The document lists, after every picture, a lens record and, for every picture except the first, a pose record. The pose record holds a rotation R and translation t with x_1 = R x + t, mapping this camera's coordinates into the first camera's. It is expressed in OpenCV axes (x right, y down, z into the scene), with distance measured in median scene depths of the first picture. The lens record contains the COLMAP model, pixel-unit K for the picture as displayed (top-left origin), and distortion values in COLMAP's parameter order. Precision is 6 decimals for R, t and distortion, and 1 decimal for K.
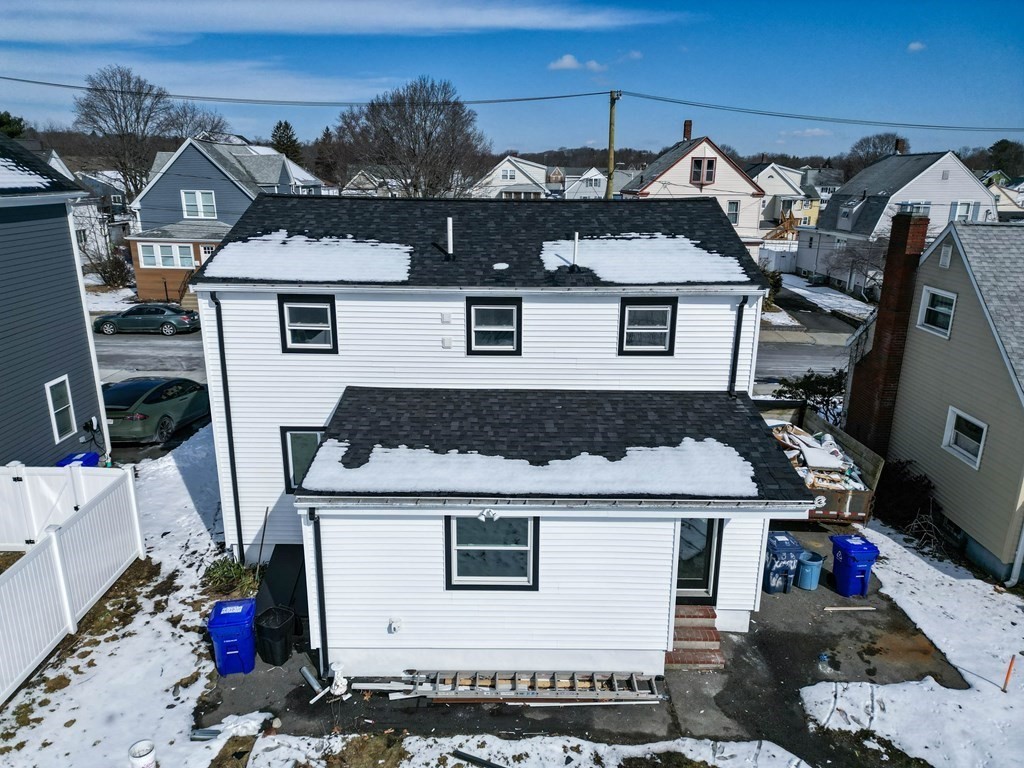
lens RADIAL K [[714.5, 0, 512.0], [0, 714.5, 384.0], [0, 0, 1]] dist [0.074058, -0.069926]
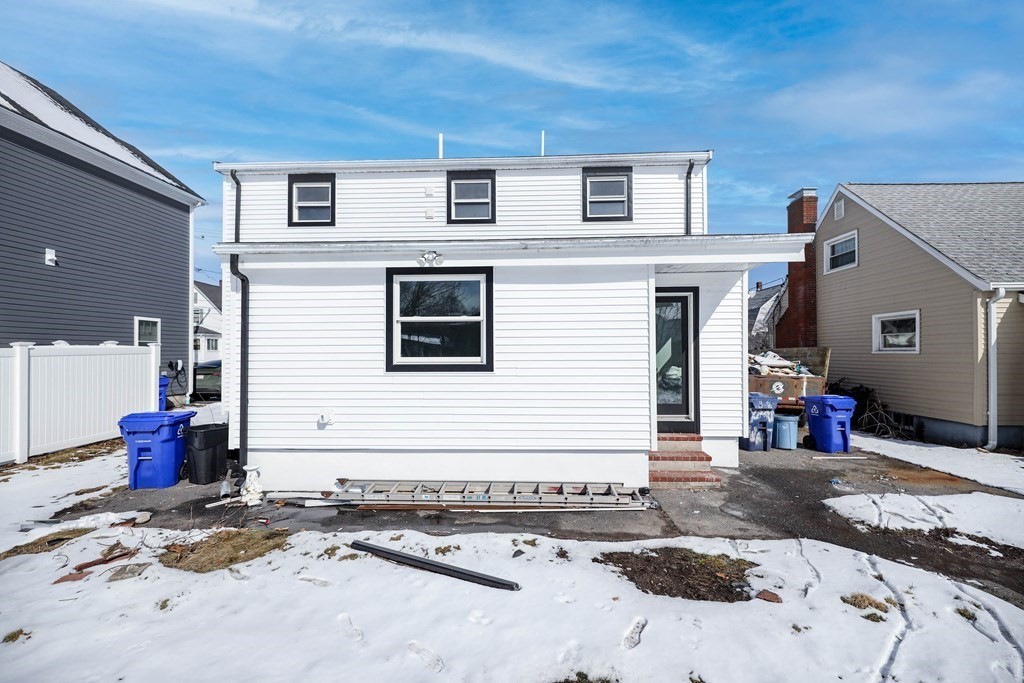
lens RADIAL K [[419.2, 0, 520.4], [0, 419.2, 348.1], [0, 0, 1]] dist [-0.002282, -0.000519]
pose [[0.999378, -0.011445, -0.033346, 0.085871], [0.001319, 0.957313, -0.289049, 0.404840], [0.035231, 0.288826, 0.956733, 0.518485]]
